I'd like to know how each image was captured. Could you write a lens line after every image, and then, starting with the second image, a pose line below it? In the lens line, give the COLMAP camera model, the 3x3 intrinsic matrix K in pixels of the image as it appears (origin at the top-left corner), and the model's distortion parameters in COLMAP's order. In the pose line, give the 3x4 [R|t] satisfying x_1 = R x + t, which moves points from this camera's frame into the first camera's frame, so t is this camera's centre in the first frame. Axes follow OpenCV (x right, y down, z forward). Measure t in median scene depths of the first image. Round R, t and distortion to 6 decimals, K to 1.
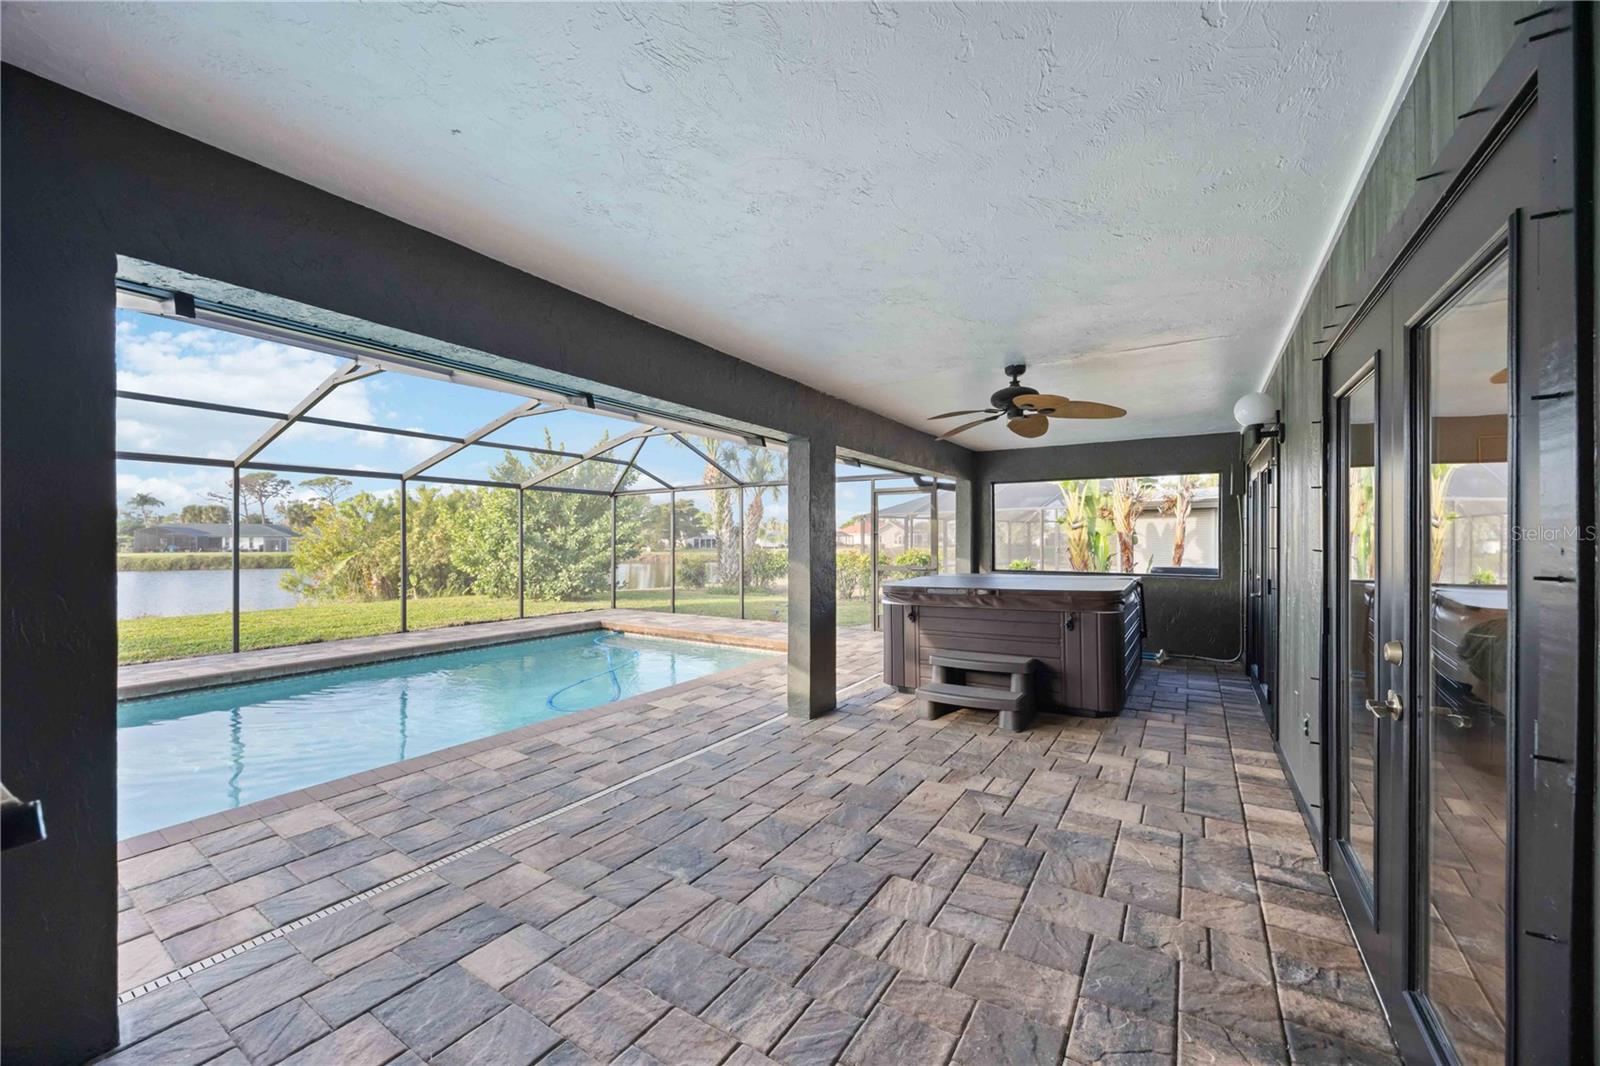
lens RADIAL K [[625.7, 0, 807.3], [0, 625.7, 534.1], [0, 0, 1]] dist [0.002152, -0.001123]
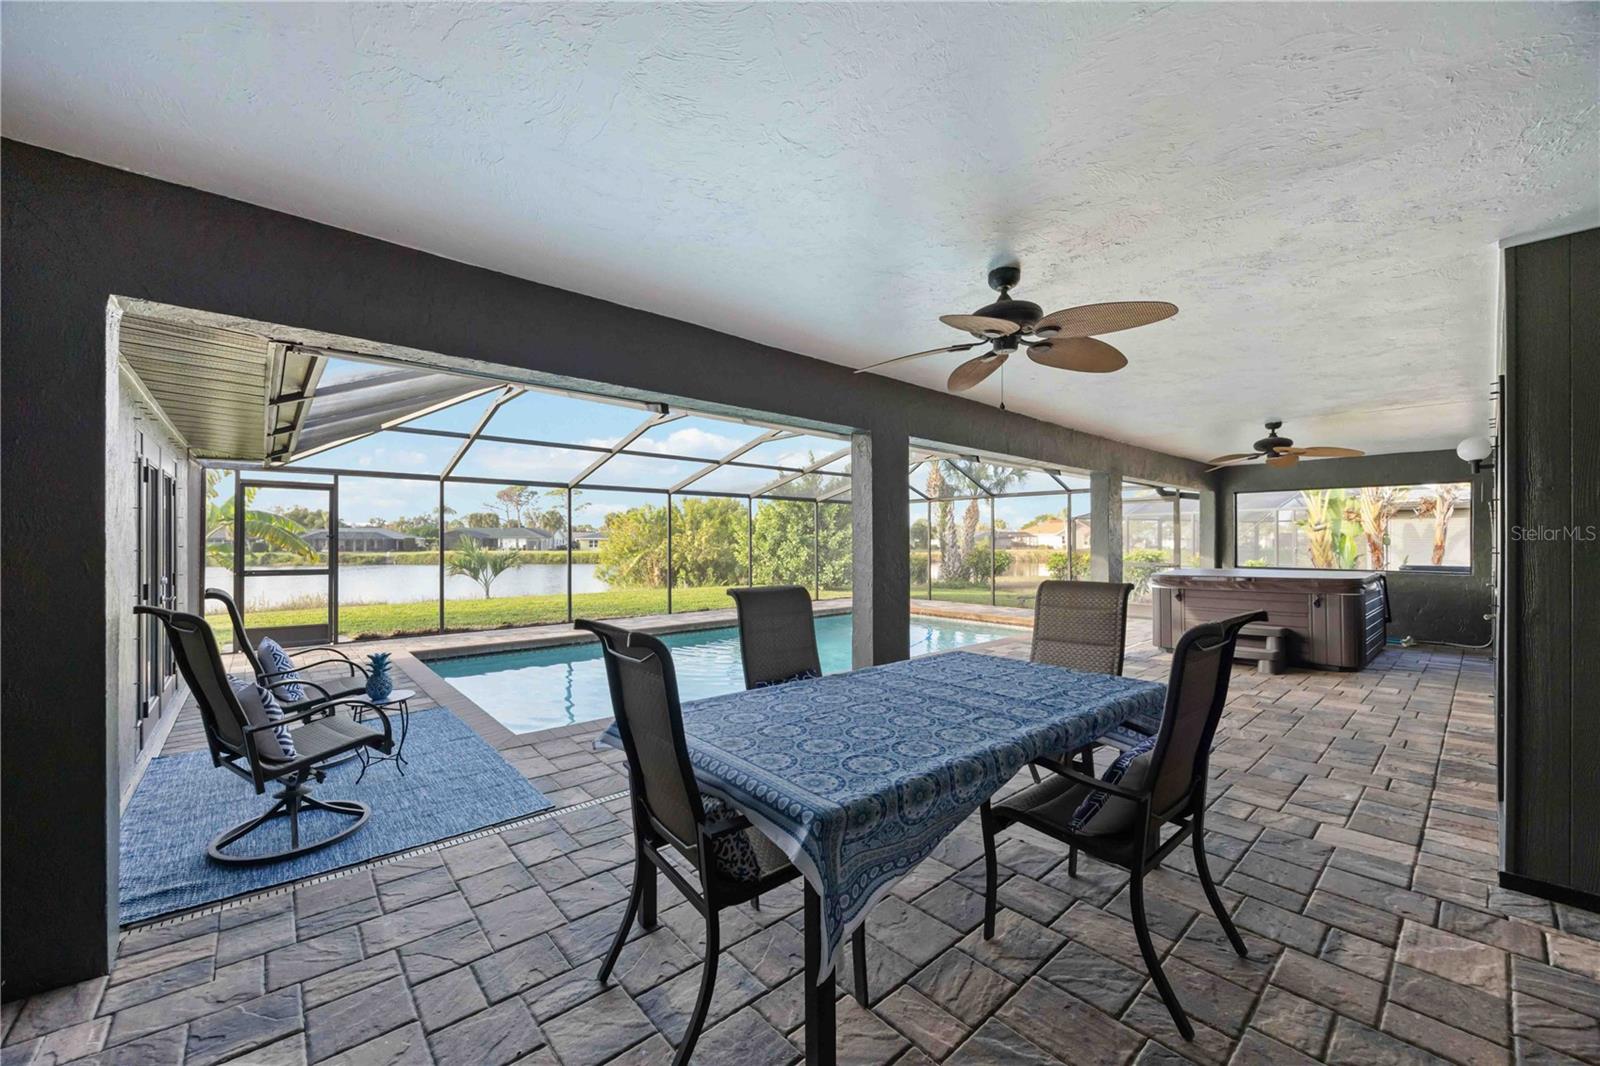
lens RADIAL K [[625.7, 0, 797.9], [0, 625.7, 537.6], [0, 0, 1]] dist [0.002152, -0.001123]
pose [[0.959998, -0.001554, -0.280003, -0.134880], [0.002738, 0.999989, 0.003836, -0.003229], [0.279994, -0.004449, 0.959991, -0.298160]]
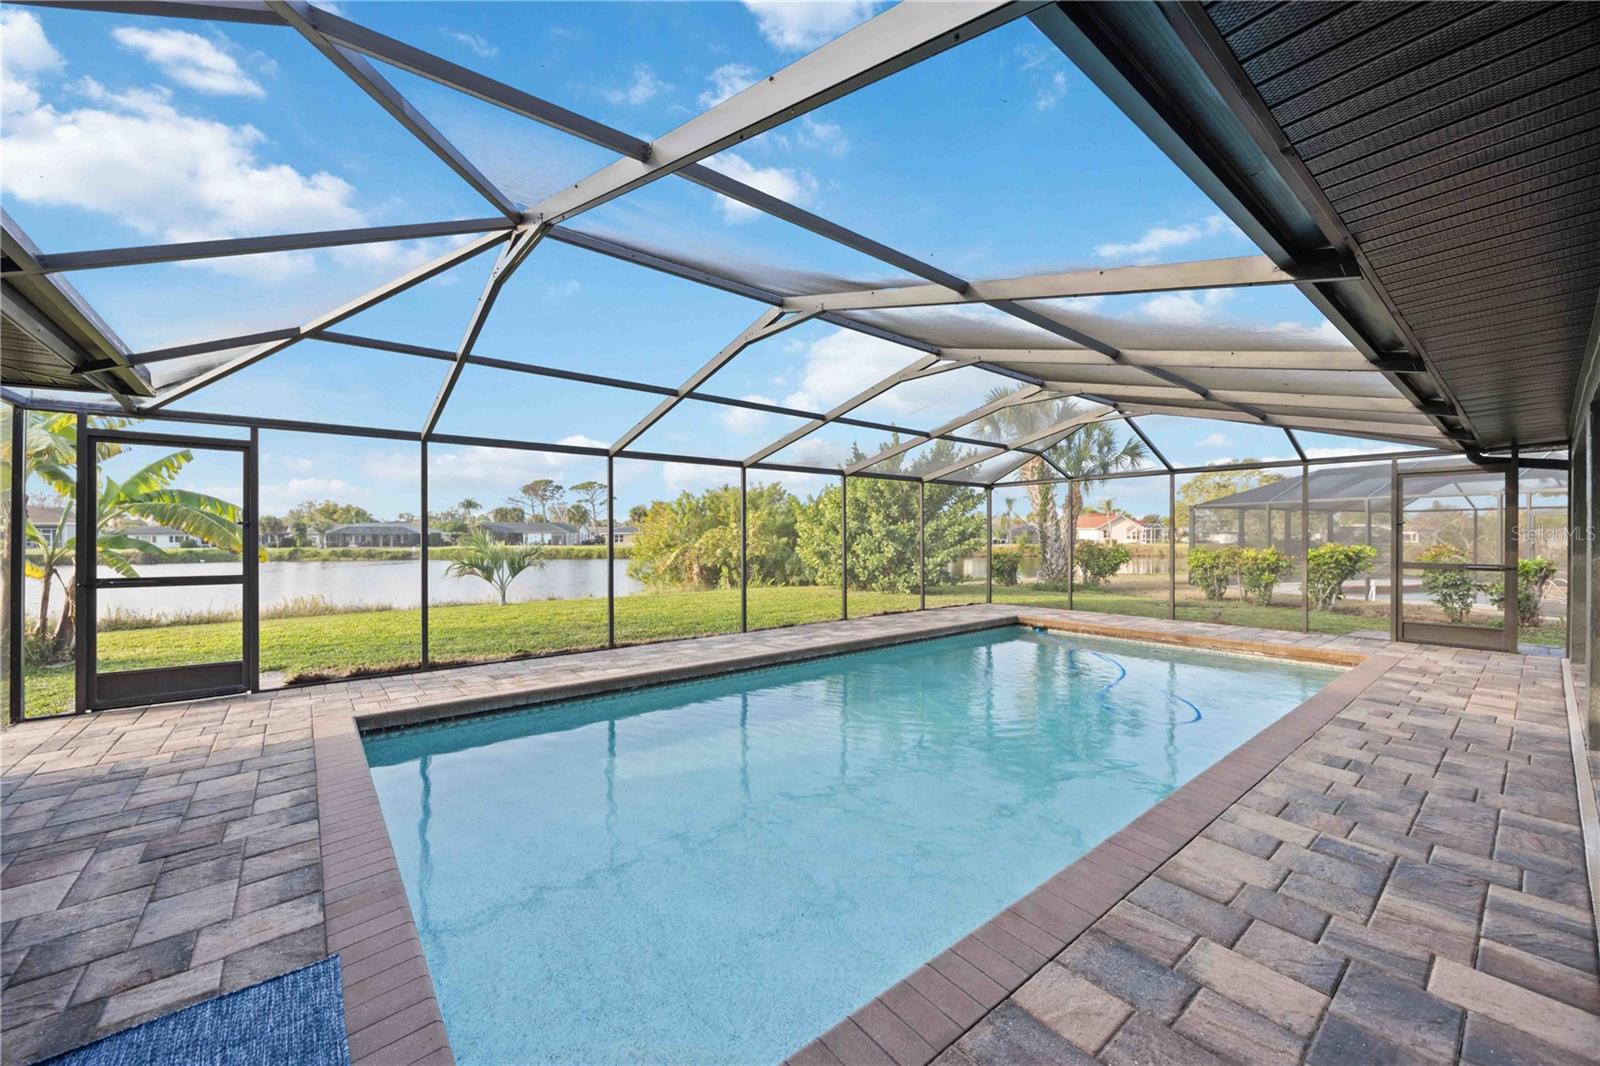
lens RADIAL K [[625.7, 0, 800.3], [0, 625.7, 537.1], [0, 0, 1]] dist [0.002152, -0.001123]
pose [[0.950814, -0.000096, -0.309763, -0.355156], [0.003840, 0.999927, 0.011476, 0.003884], [0.309739, -0.012101, 0.950745, -0.029868]]
